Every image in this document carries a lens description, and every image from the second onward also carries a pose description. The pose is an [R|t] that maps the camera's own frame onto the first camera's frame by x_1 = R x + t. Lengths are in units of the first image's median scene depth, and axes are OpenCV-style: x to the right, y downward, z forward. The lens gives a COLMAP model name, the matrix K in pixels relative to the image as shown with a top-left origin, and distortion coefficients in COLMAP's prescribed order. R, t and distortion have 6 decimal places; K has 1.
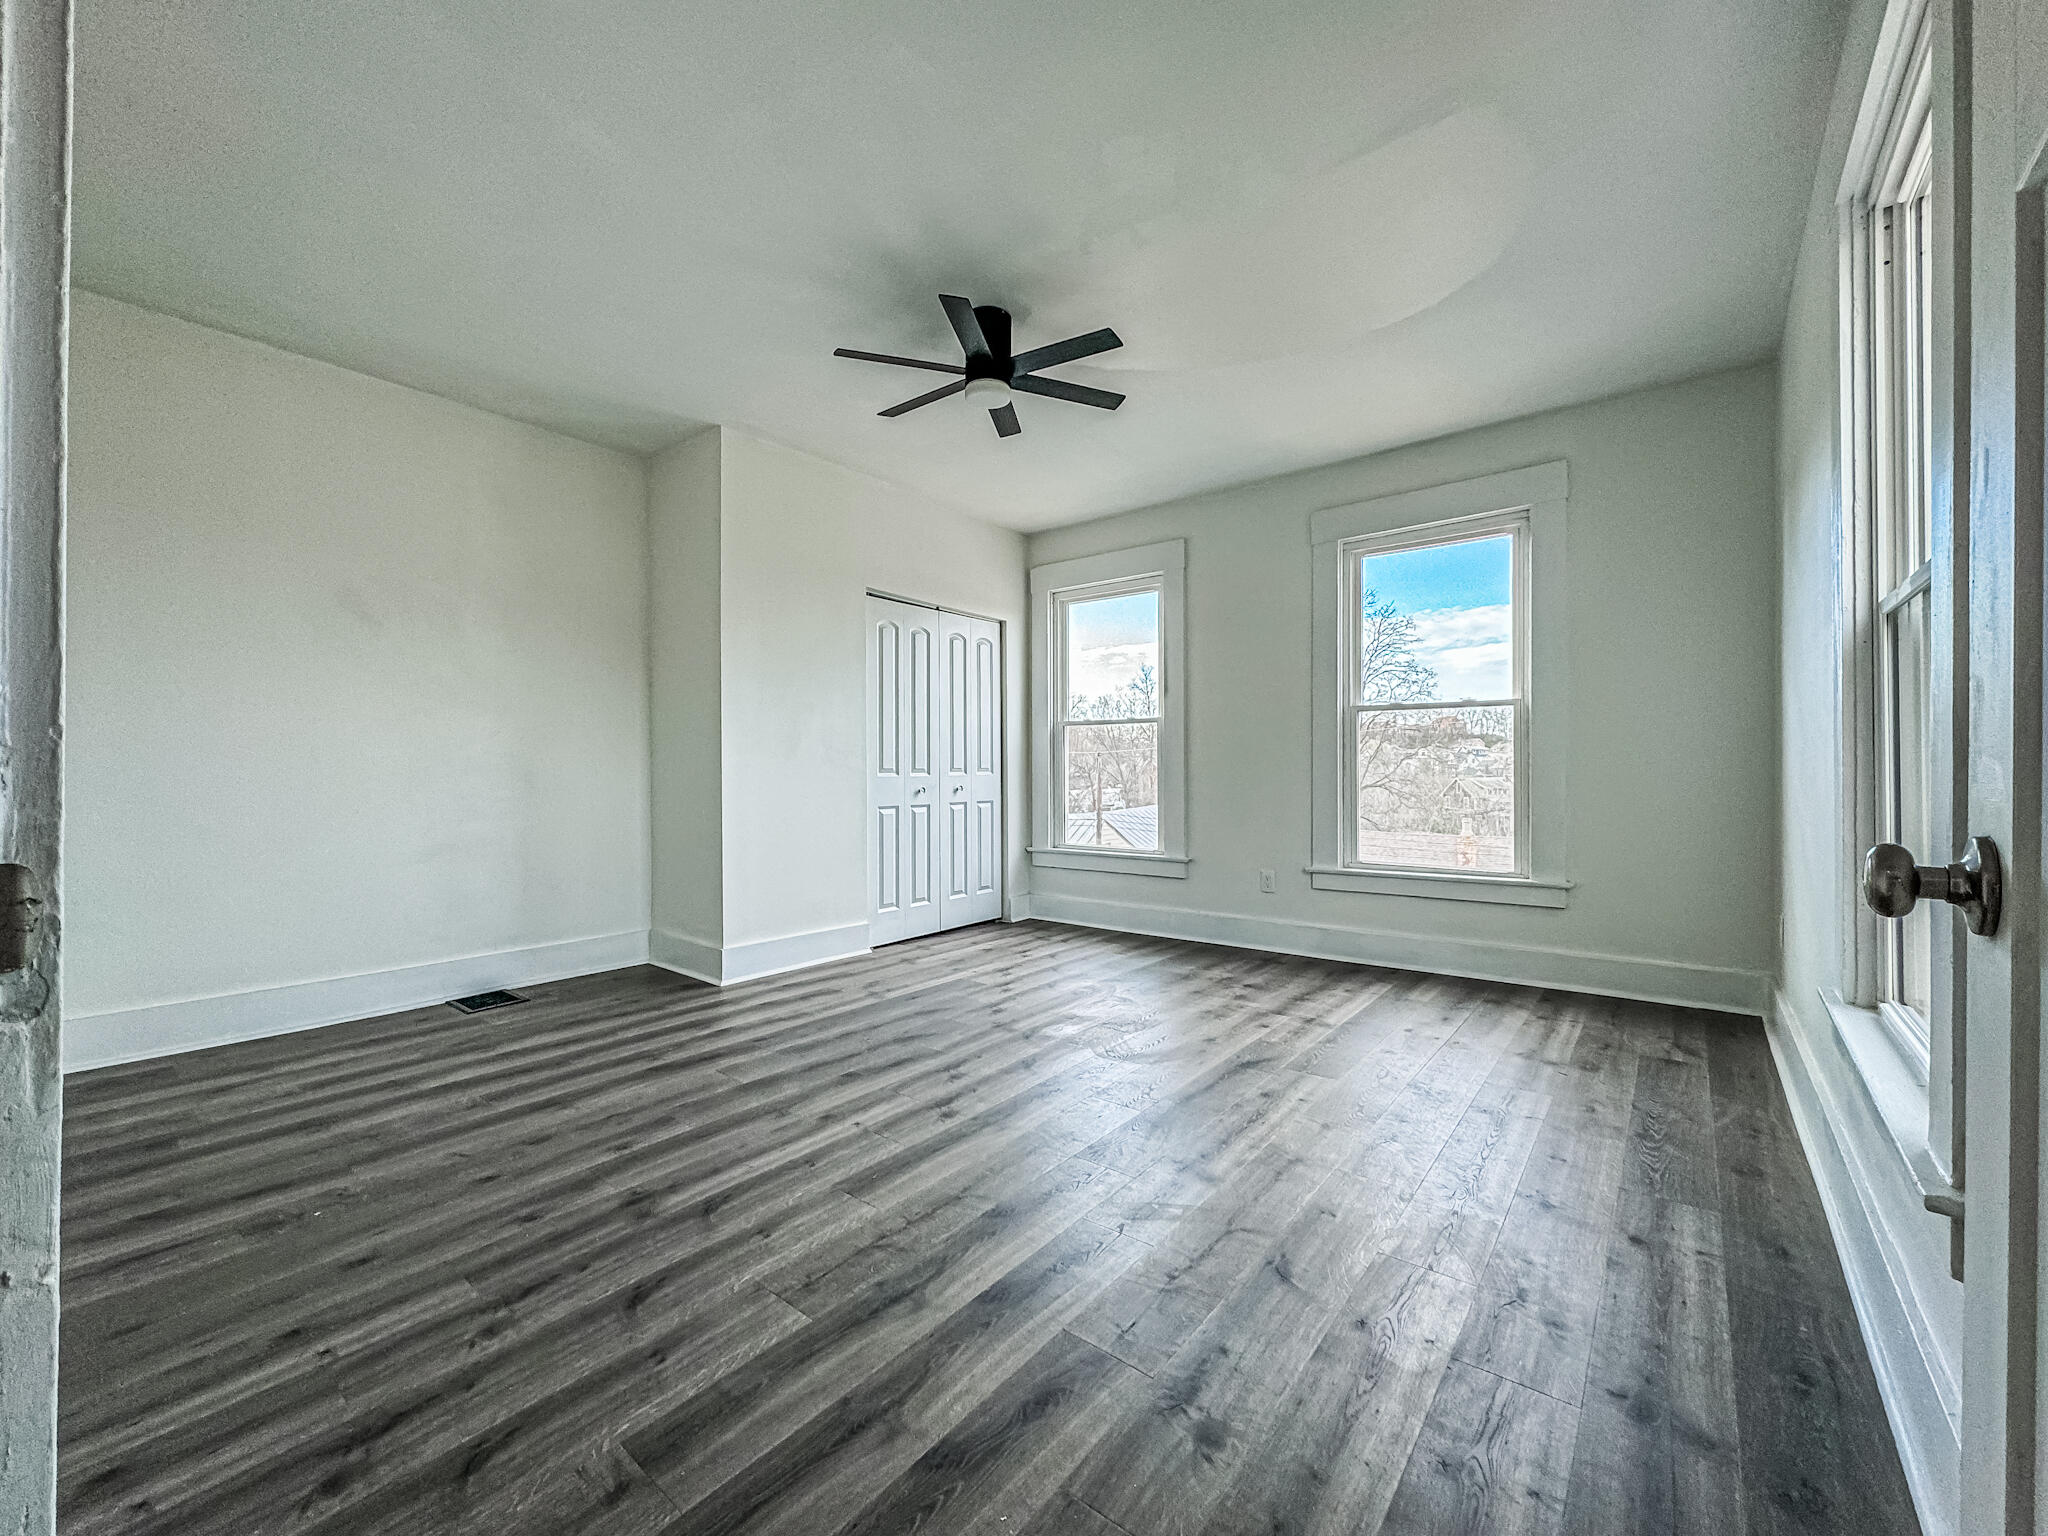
lens RADIAL K [[829.6, 0, 1022.5], [0, 829.6, 769.4], [0, 0, 1]] dist [-0.002641, -0.000275]
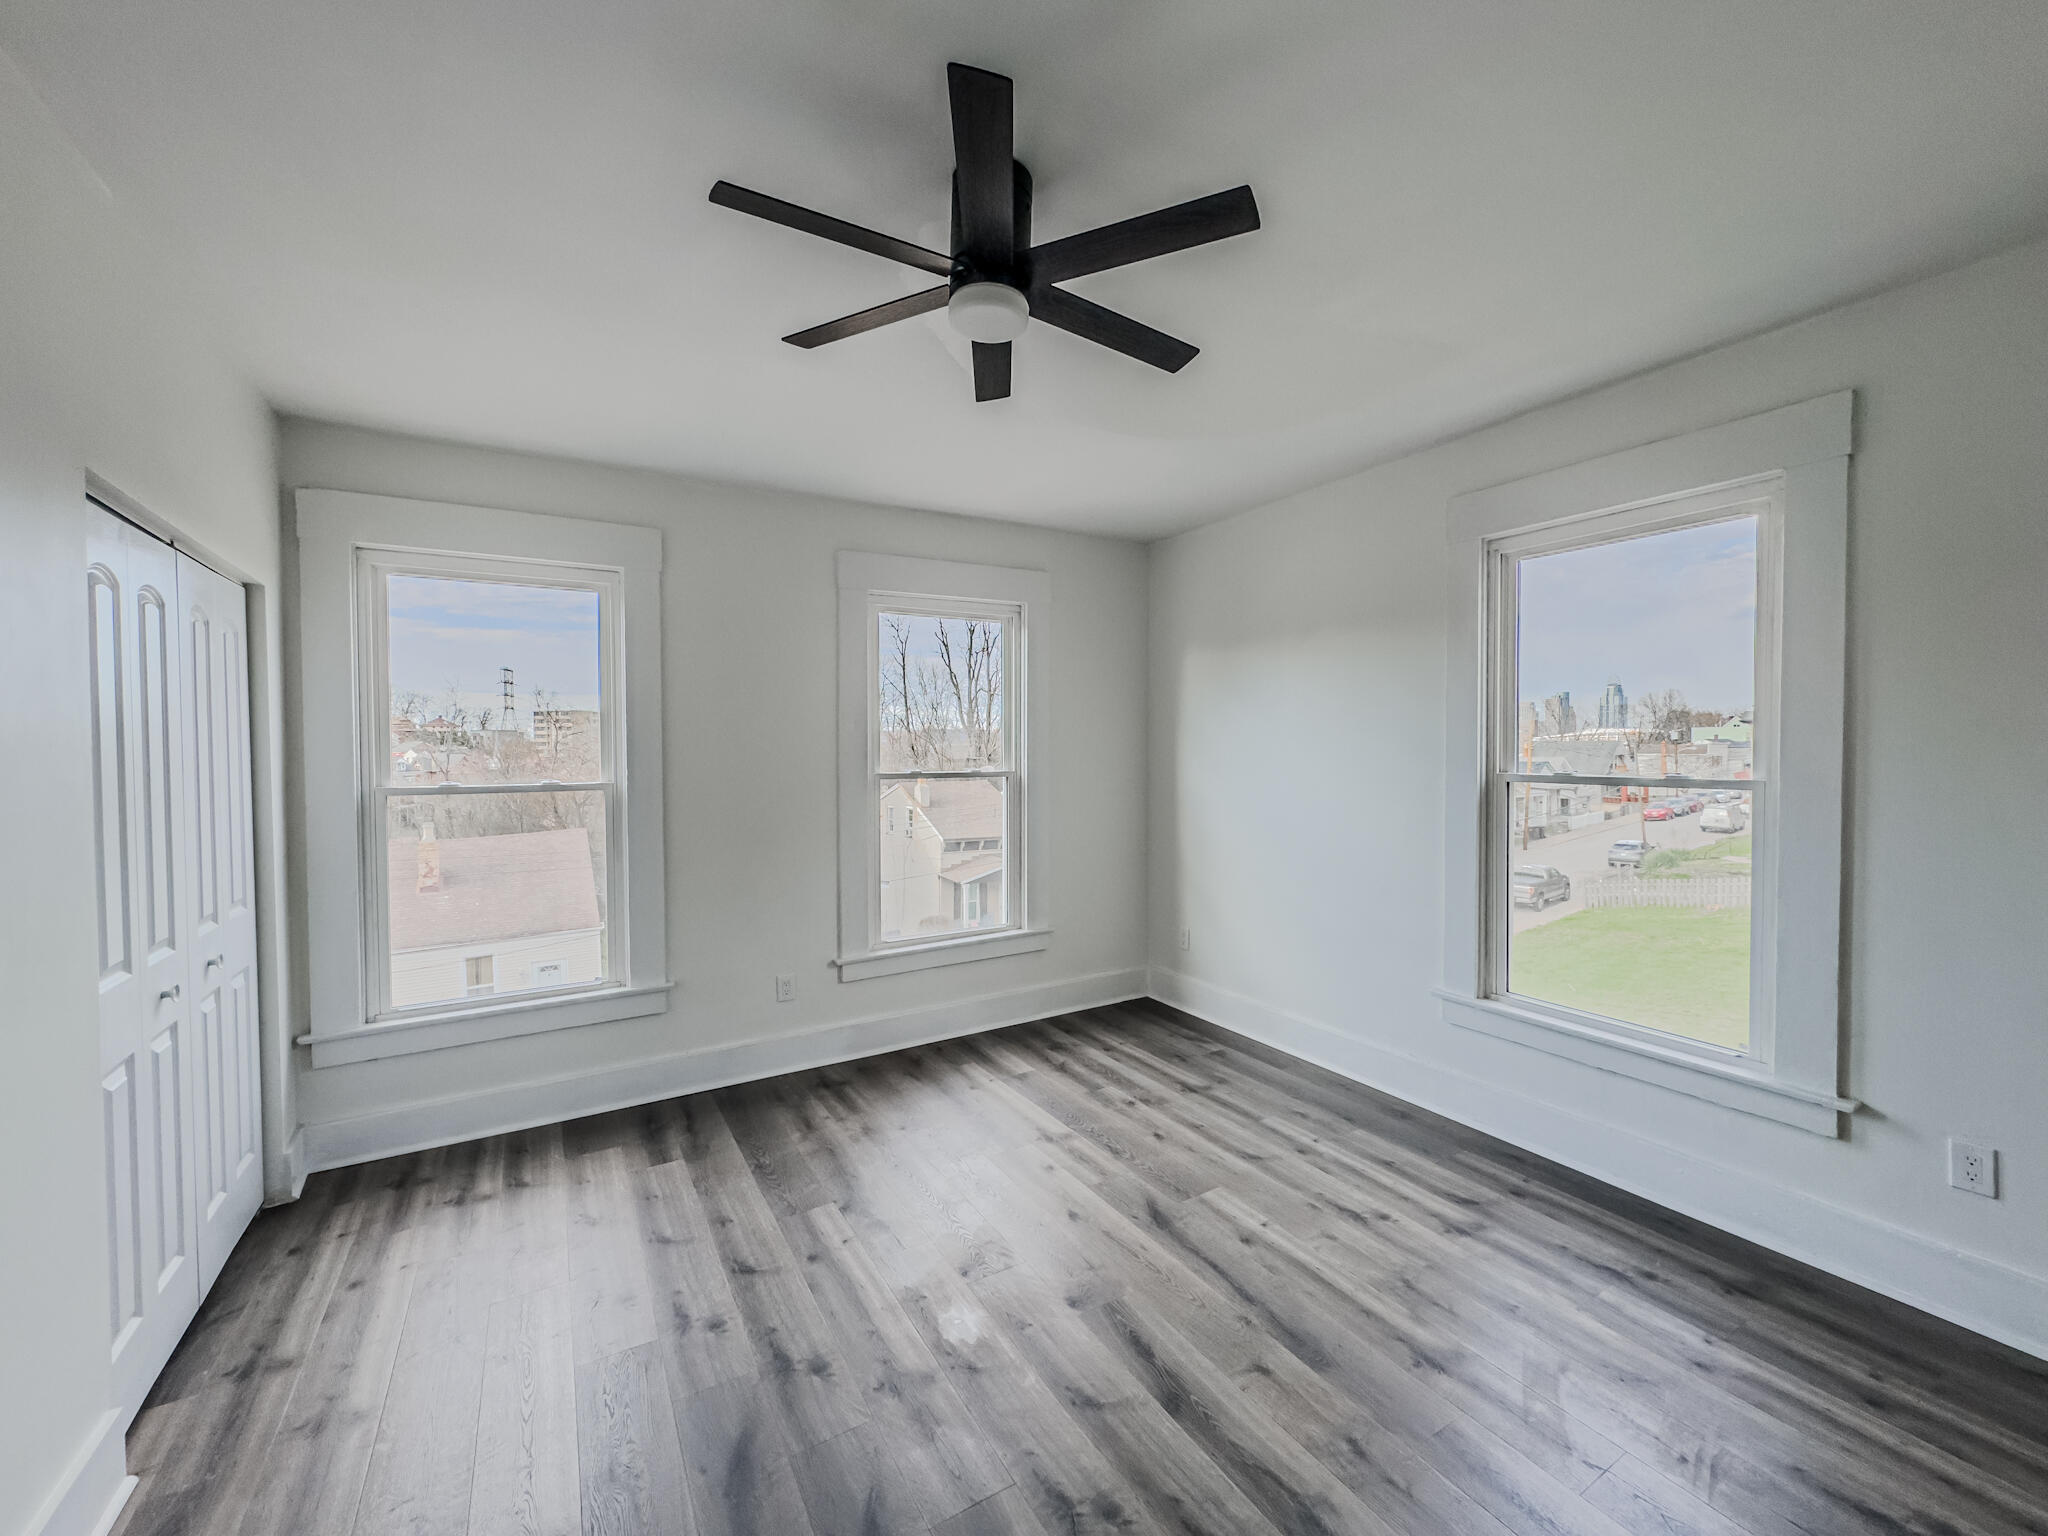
lens RADIAL K [[816.6, 0, 1024.0], [0, 816.6, 768.0], [0, 0, 1]] dist [0.001699, 0.000126]
pose [[0.352421, -0.021475, 0.935595, -0.629201], [0.005137, 0.999766, 0.021013, -0.163486], [-0.935827, -0.002599, 0.352449, 0.857290]]
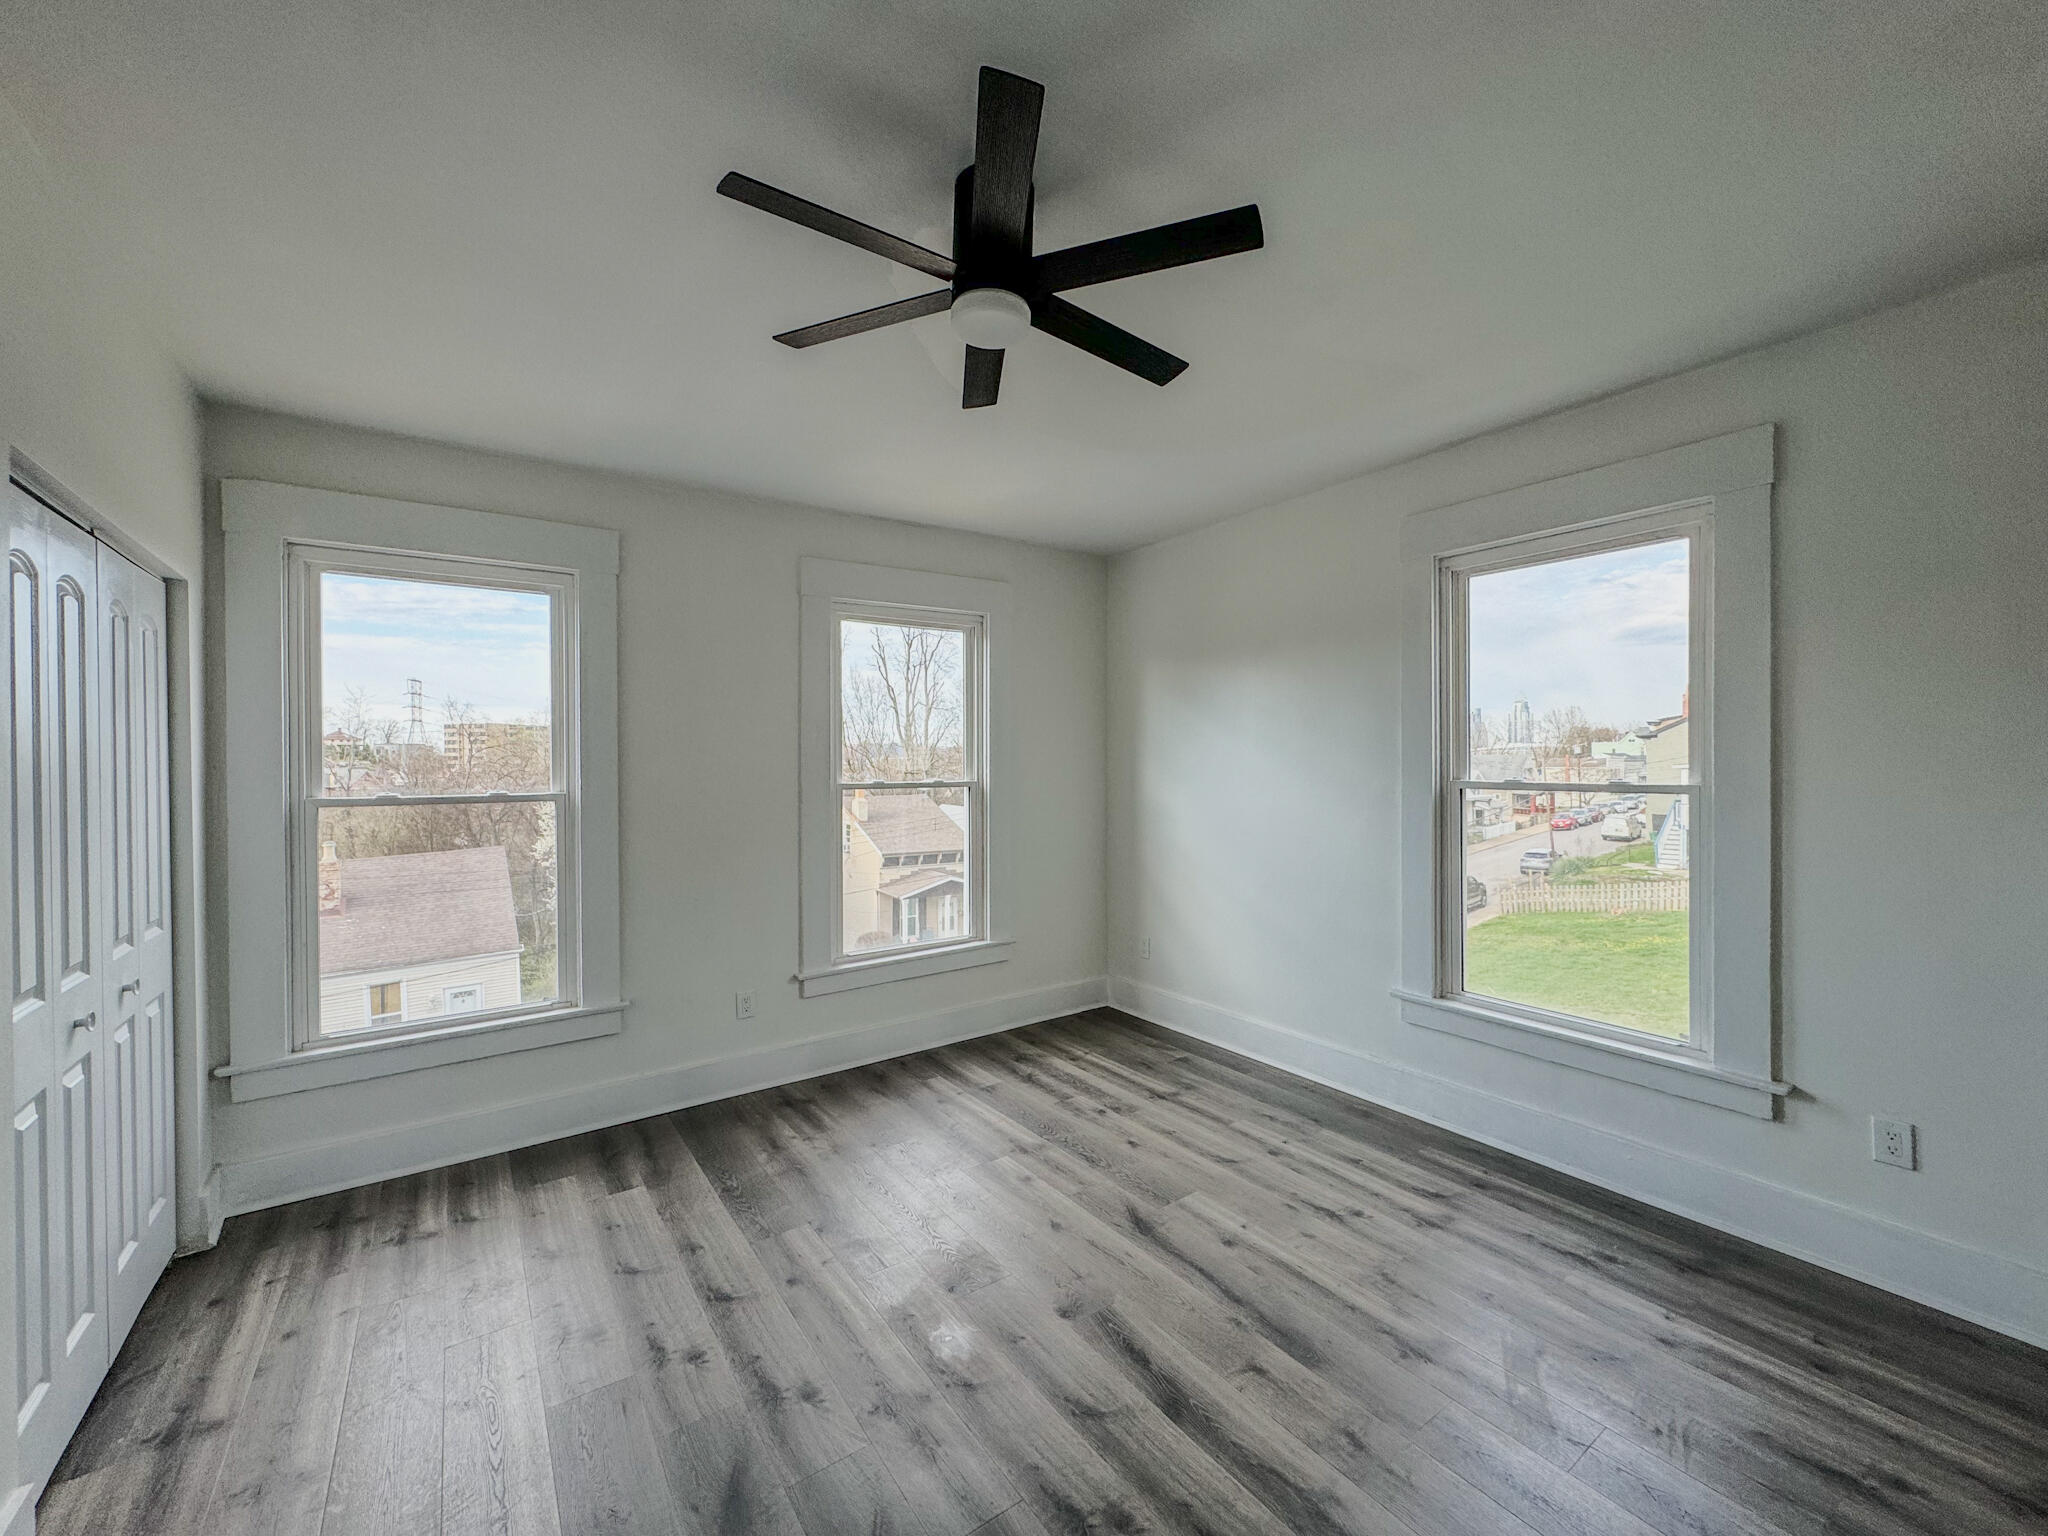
lens RADIAL K [[816.6, 0, 1024.0], [0, 816.6, 768.0], [0, 0, 1]] dist [0.001699, 0.000126]
pose [[0.279326, -0.005685, 0.960180, -0.644121], [0.006182, 0.999972, 0.004122, -0.155781], [-0.960177, 0.004785, 0.279353, 0.905632]]
